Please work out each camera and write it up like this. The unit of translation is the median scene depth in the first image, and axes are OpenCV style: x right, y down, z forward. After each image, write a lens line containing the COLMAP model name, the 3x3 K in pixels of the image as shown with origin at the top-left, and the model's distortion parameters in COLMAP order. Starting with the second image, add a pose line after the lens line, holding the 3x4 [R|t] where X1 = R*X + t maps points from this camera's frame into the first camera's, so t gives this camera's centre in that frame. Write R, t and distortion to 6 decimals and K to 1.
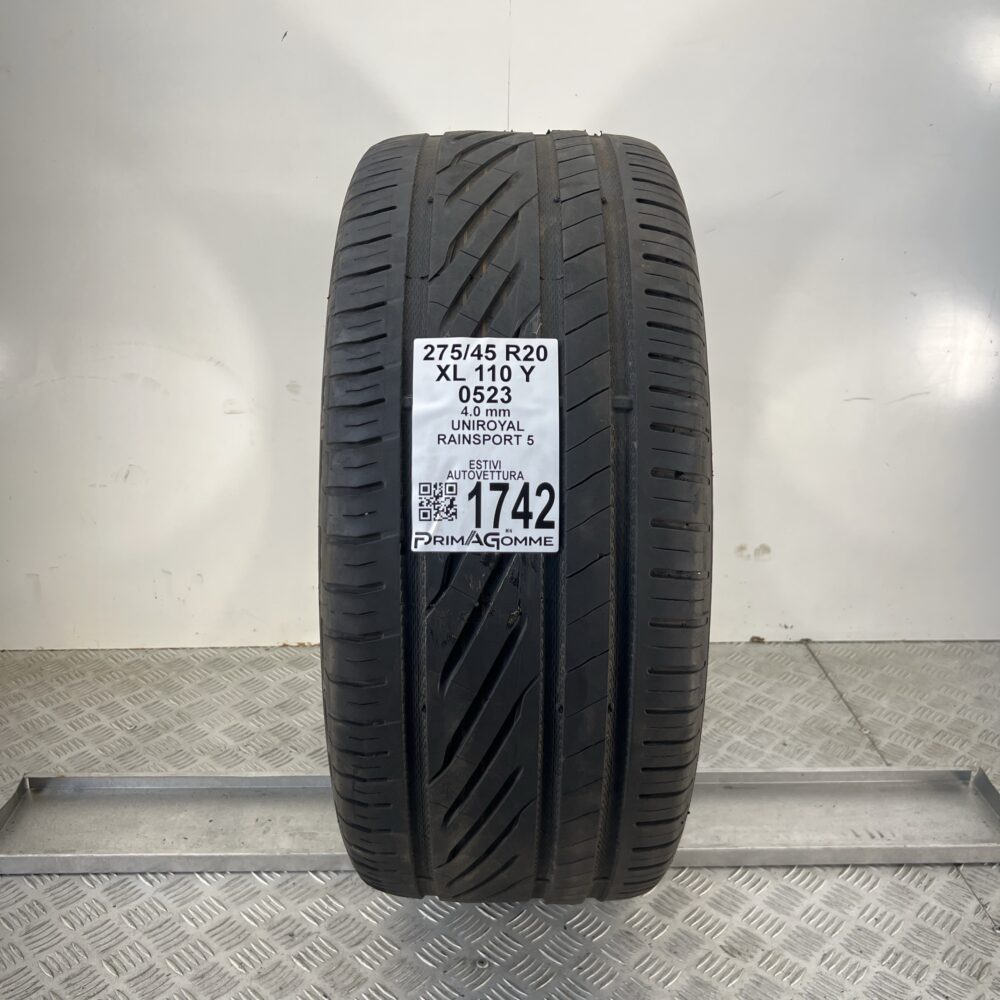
lens RADIAL K [[1162.2, 0, 502.1], [0, 1162.2, 500.3], [0, 0, 1]] dist [-0.052575, 0.000000]
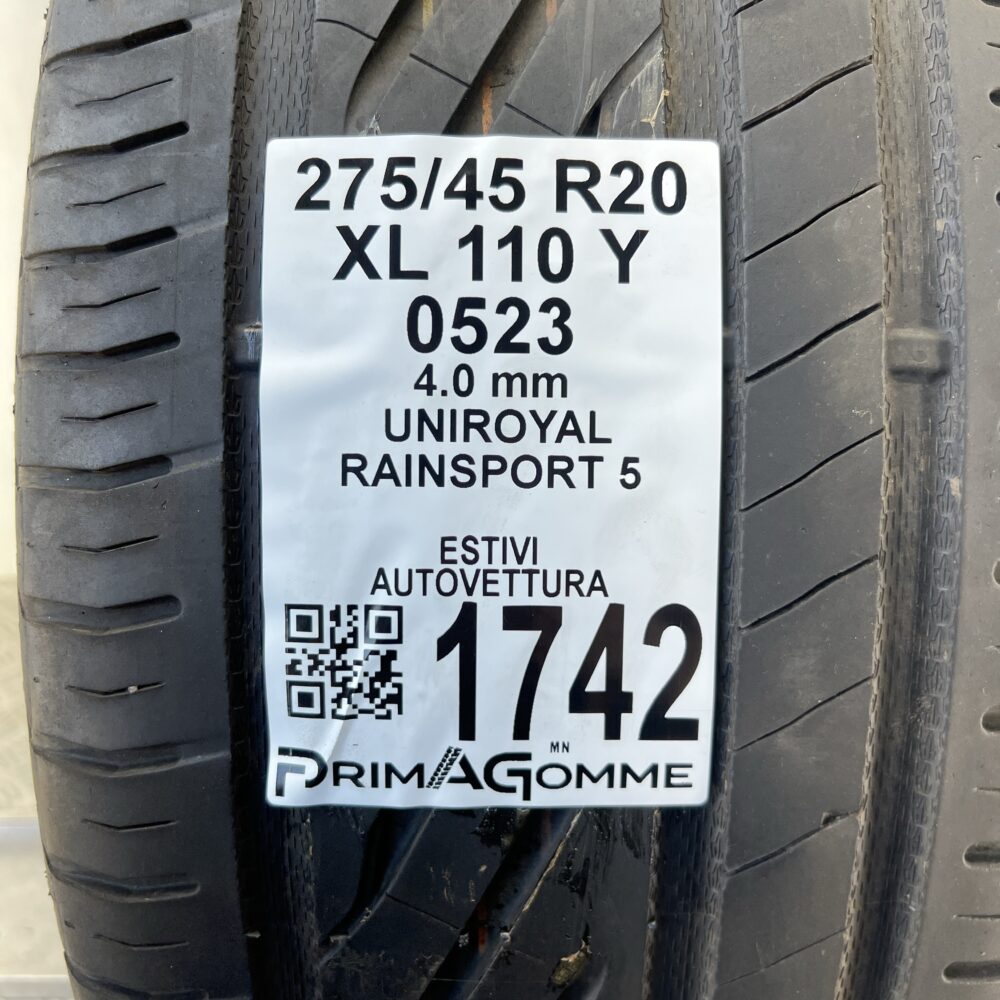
lens RADIAL K [[1162.2, 0, 495.1], [0, 1162.2, 499.2], [0, 0, 1]] dist [-0.052575, 0.000000]
pose [[0.999926, 0.006515, -0.010296, -0.009656], [-0.004402, 0.981127, 0.193316, -0.105863], [0.011361, -0.193256, 0.981083, 0.684380]]
